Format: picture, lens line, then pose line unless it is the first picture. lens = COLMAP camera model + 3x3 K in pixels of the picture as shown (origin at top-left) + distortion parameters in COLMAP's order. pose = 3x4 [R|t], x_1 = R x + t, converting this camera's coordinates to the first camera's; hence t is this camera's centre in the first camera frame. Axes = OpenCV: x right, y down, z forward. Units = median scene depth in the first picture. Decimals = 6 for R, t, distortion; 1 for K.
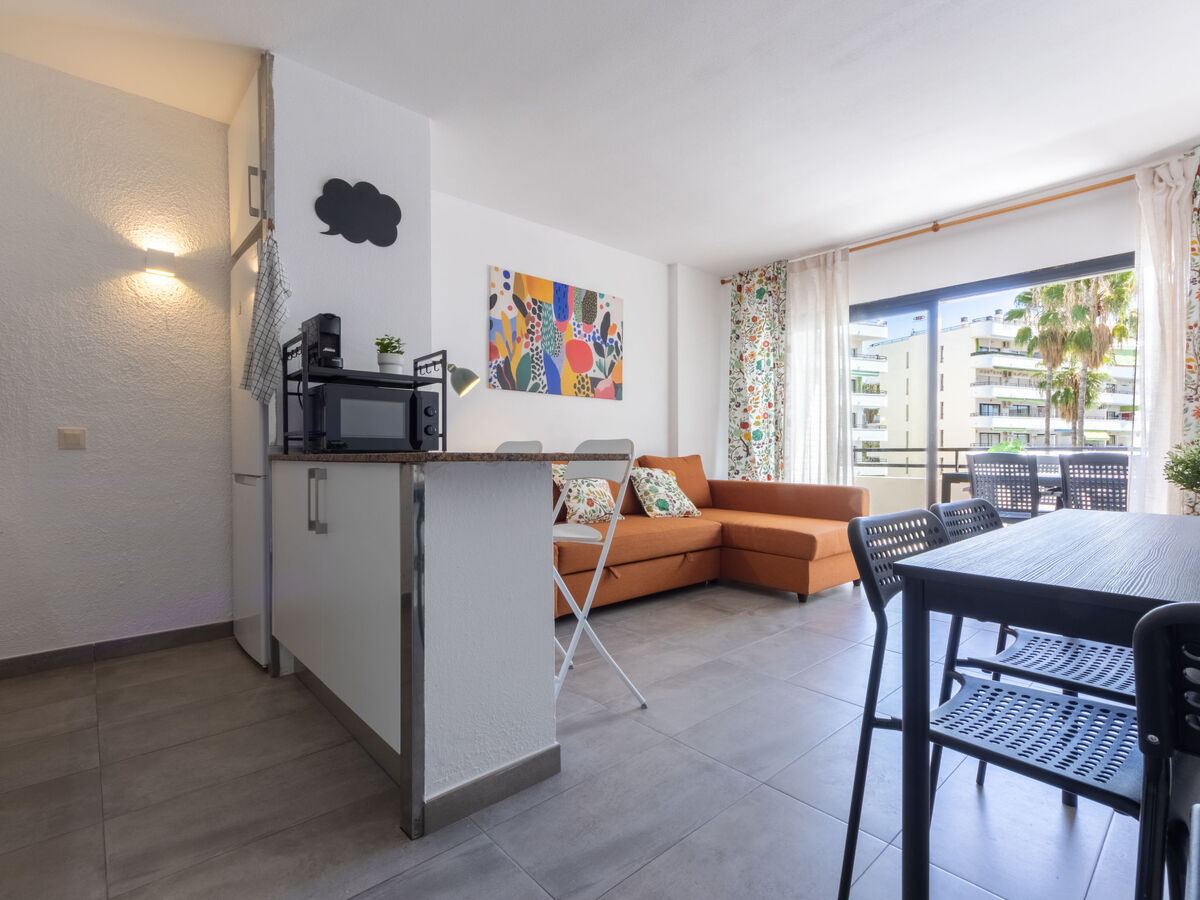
lens RADIAL K [[579.2, 0, 627.7], [0, 579.2, 458.4], [0, 0, 1]] dist [0.015990, 0.000038]
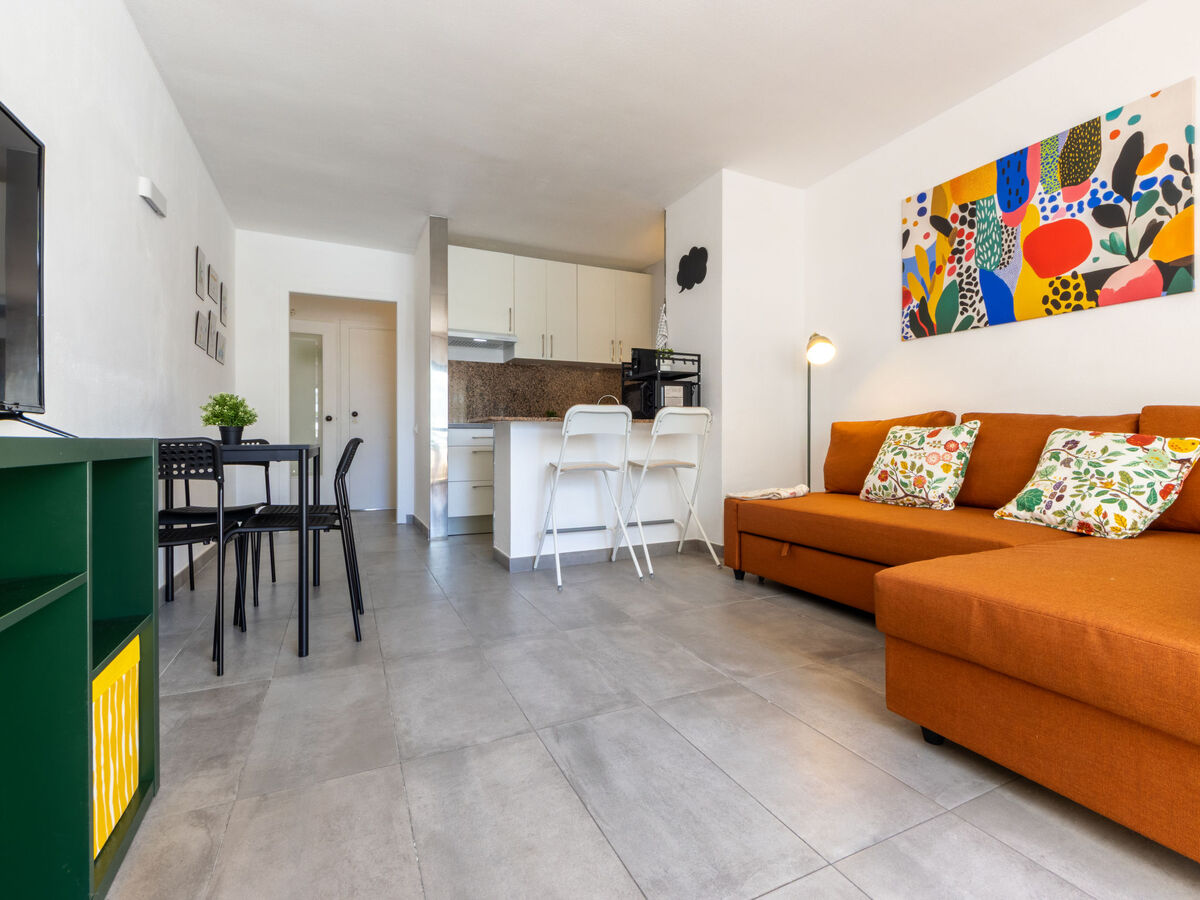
lens RADIAL K [[561.5, 0, 600.0], [0, 561.5, 450.0], [0, 0, 1]] dist [0.000638, -0.009762]
pose [[-0.335251, 0.020744, -0.941900, 0.598375], [-0.003656, 0.999721, 0.023319, 0.021383], [0.942122, 0.011261, -0.335082, 0.714222]]
